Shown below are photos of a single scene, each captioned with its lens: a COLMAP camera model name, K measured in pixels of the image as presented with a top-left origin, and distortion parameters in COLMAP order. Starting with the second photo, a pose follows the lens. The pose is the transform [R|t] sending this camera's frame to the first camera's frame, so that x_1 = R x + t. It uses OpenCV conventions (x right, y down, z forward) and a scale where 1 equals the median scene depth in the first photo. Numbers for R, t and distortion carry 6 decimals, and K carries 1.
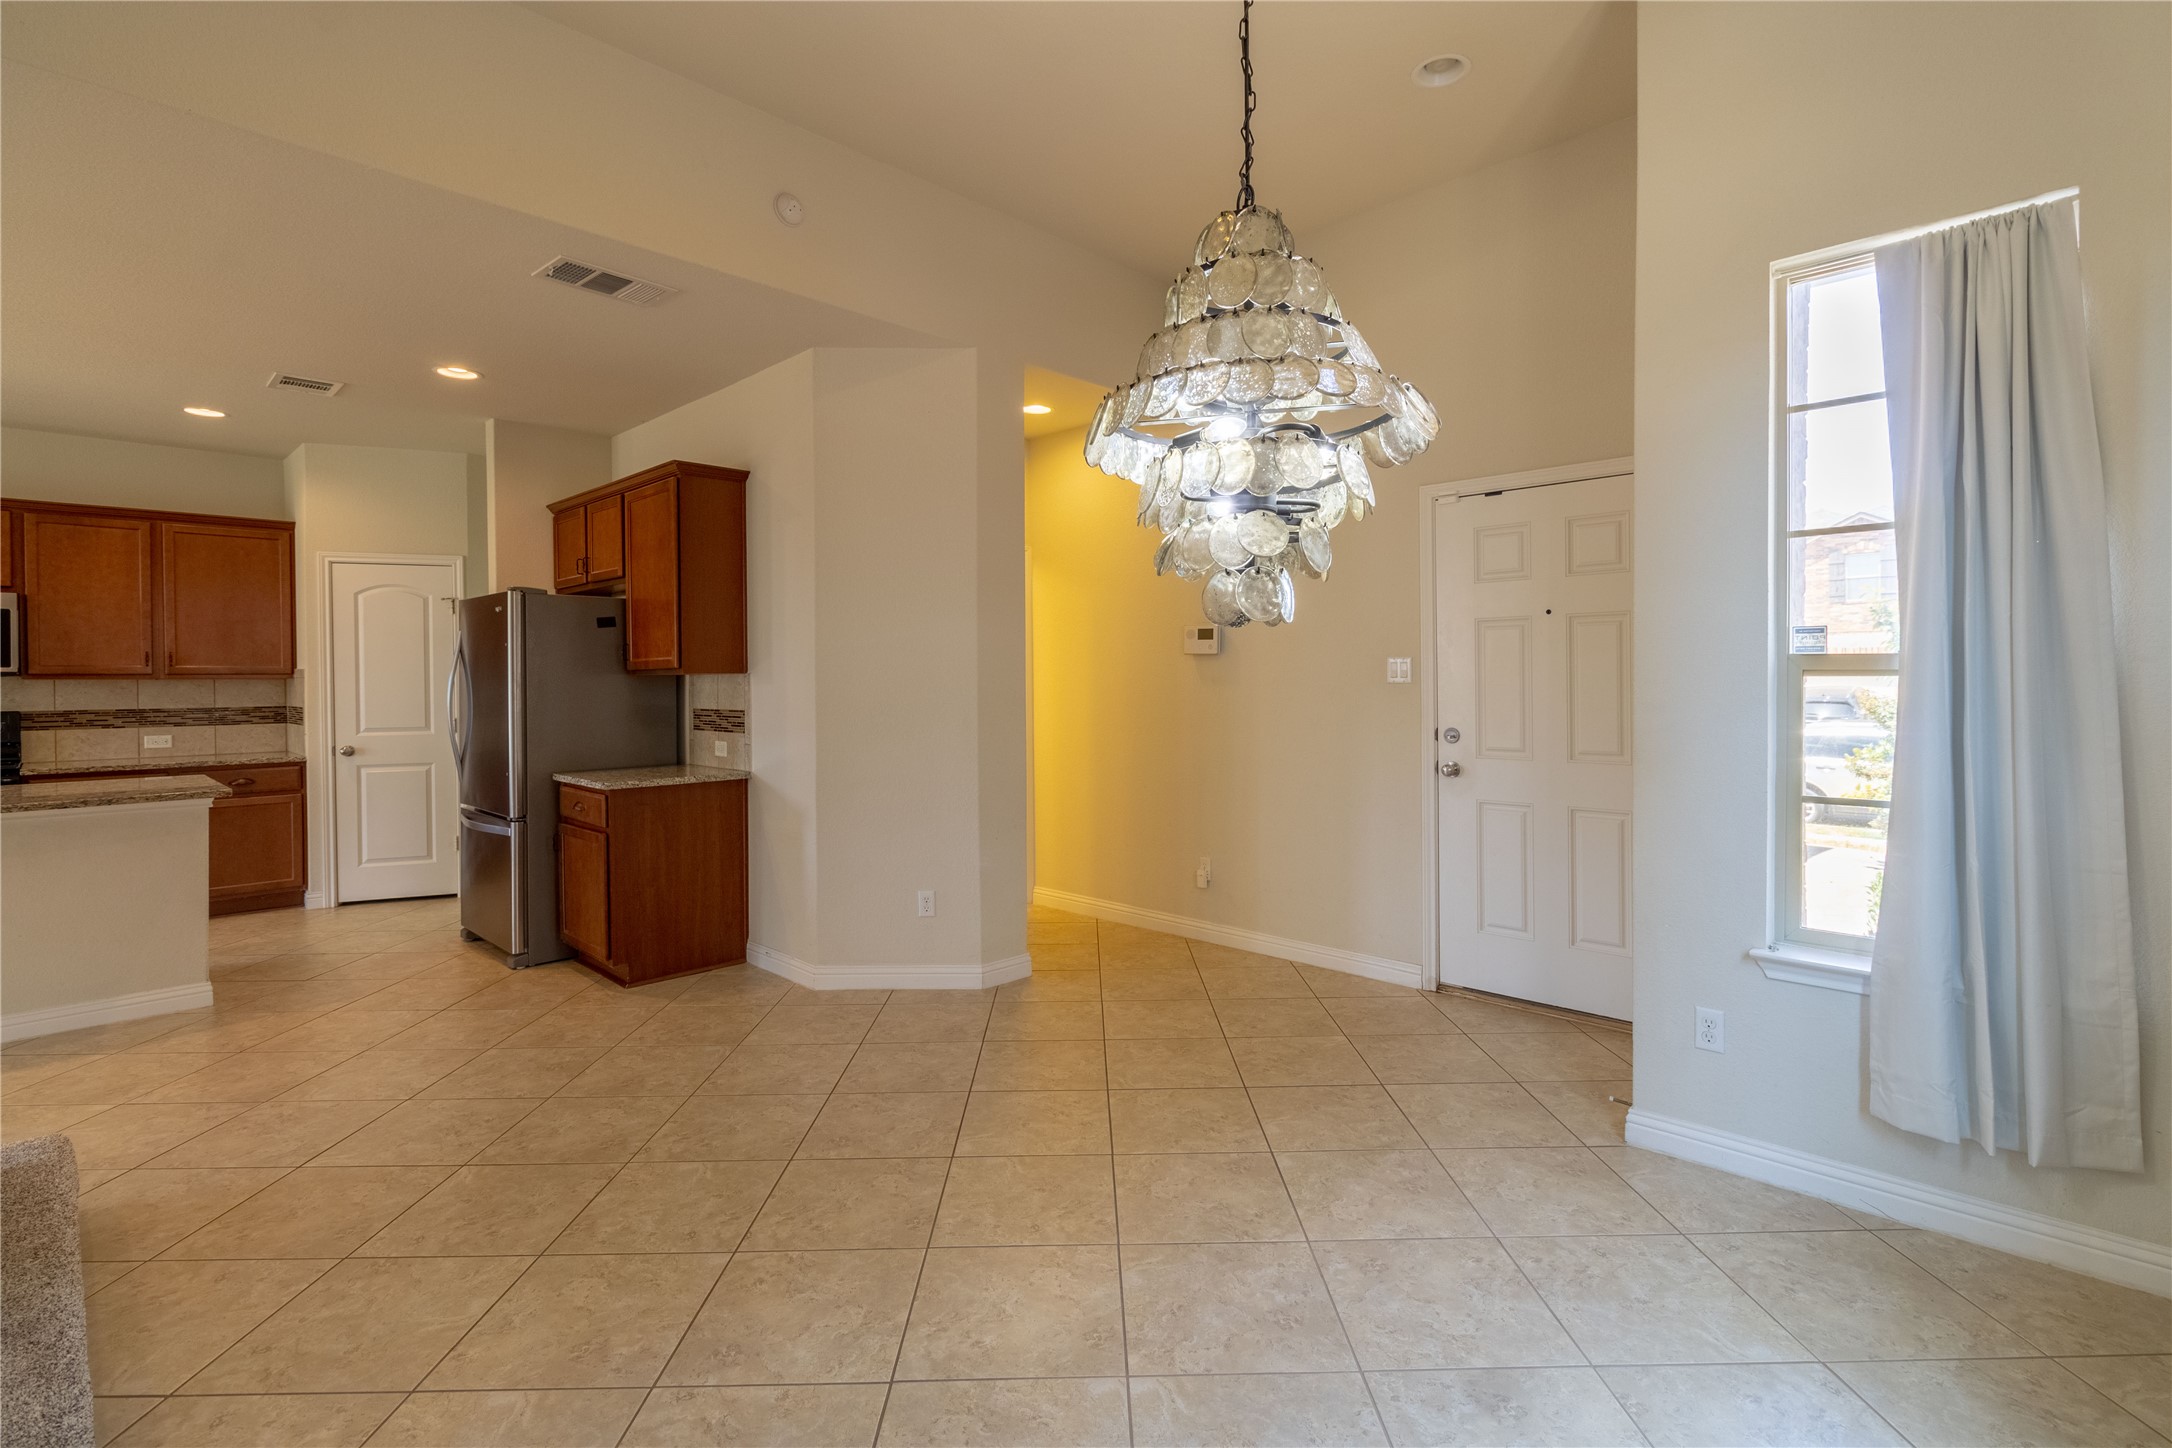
lens RADIAL K [[1005.1, 0, 1113.8], [0, 1005.1, 681.5], [0, 0, 1]] dist [0.002370, -0.000147]
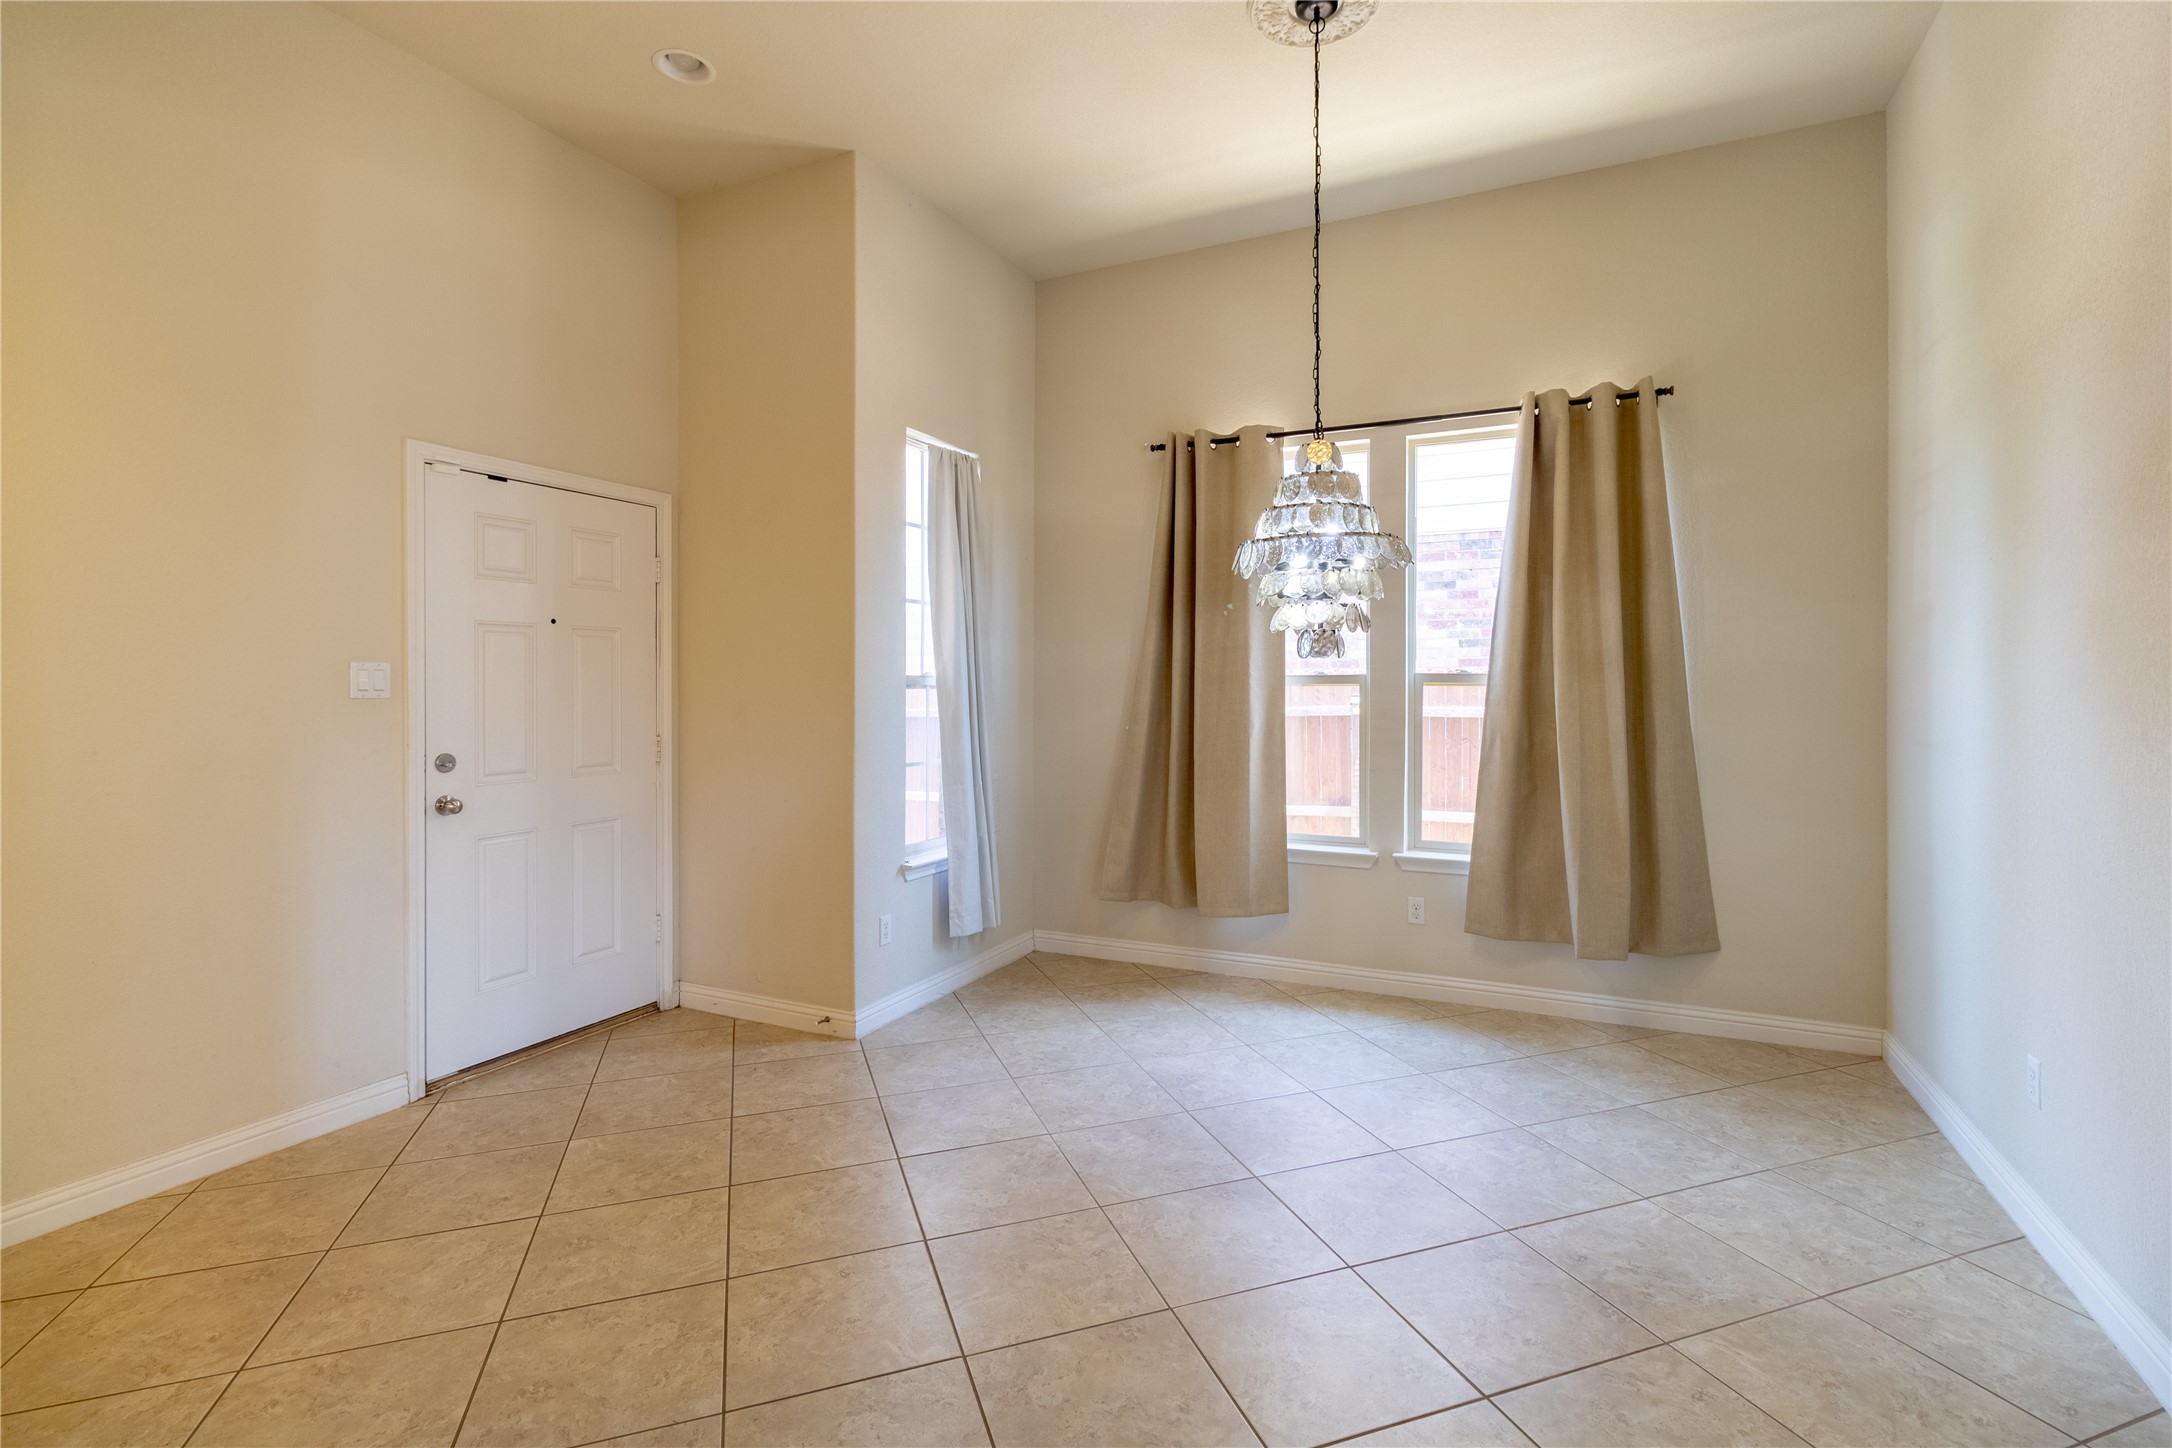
lens RADIAL K [[1005.1, 0, 1090.7], [0, 1005.1, 687.0], [0, 0, 1]] dist [0.002370, -0.000147]
pose [[-0.303514, 0.007345, 0.952799, -0.738904], [0.008736, 0.999950, -0.004925, 0.001897], [-0.952787, 0.006829, -0.303563, 0.955793]]
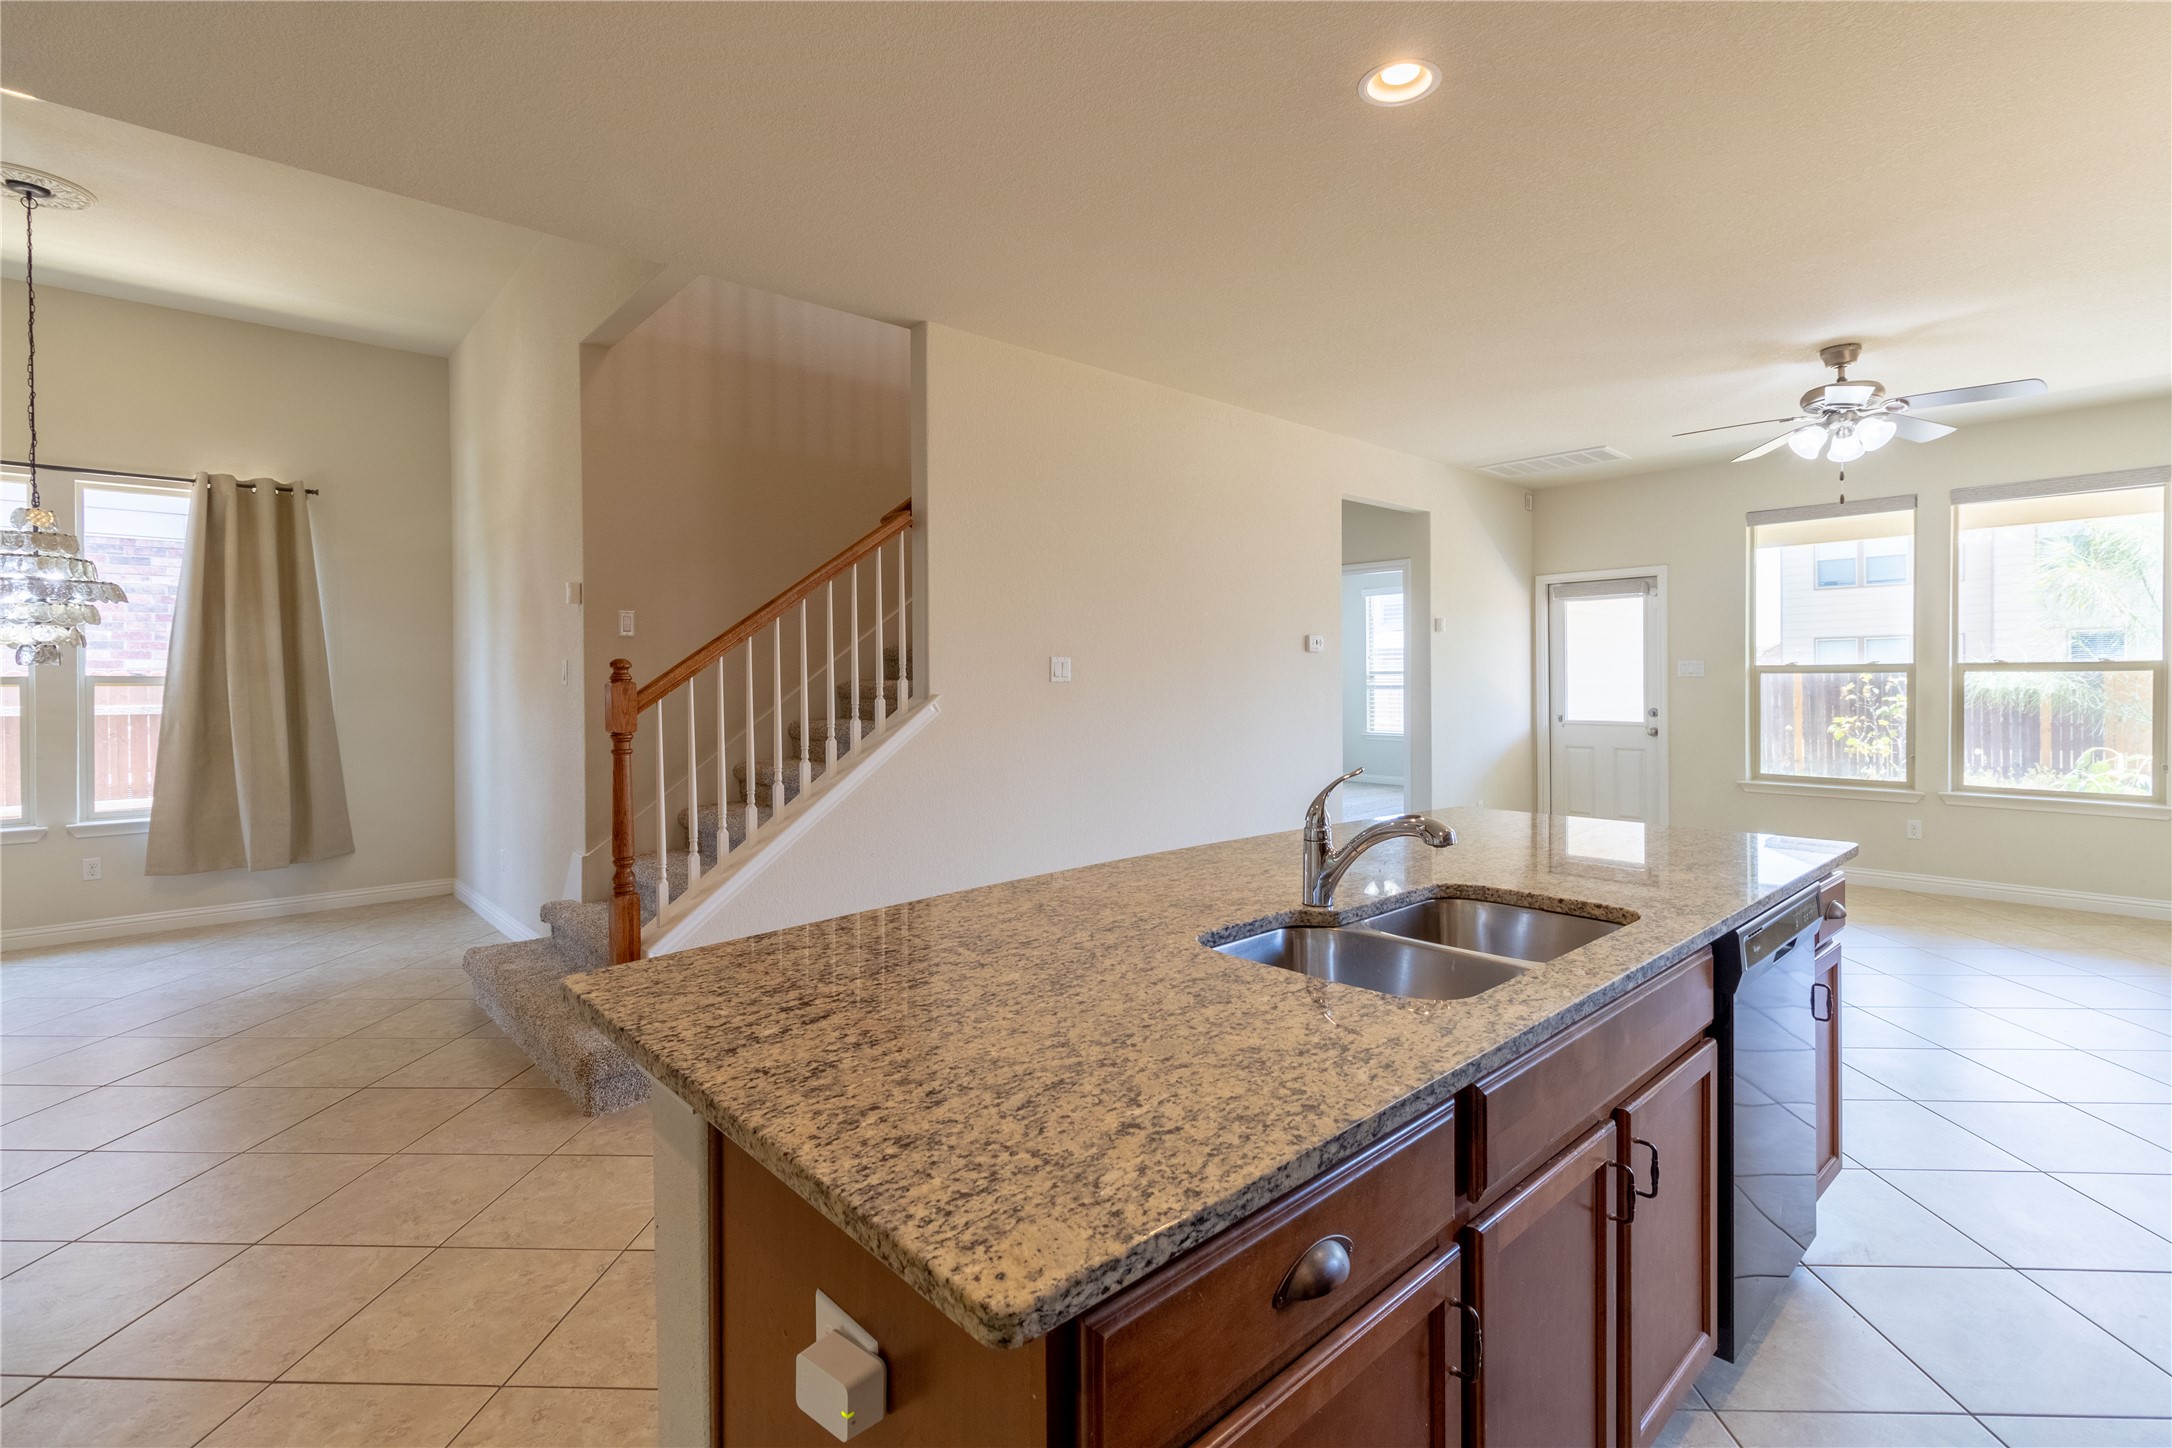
lens RADIAL K [[1005.1, 0, 1110.5], [0, 1005.1, 686.8], [0, 0, 1]] dist [0.002370, -0.000147]
pose [[-0.997202, 0.017961, 0.072568, -0.871873], [0.018502, 0.999806, 0.006793, 0.005300], [-0.072432, 0.008117, -0.997340, 1.101791]]
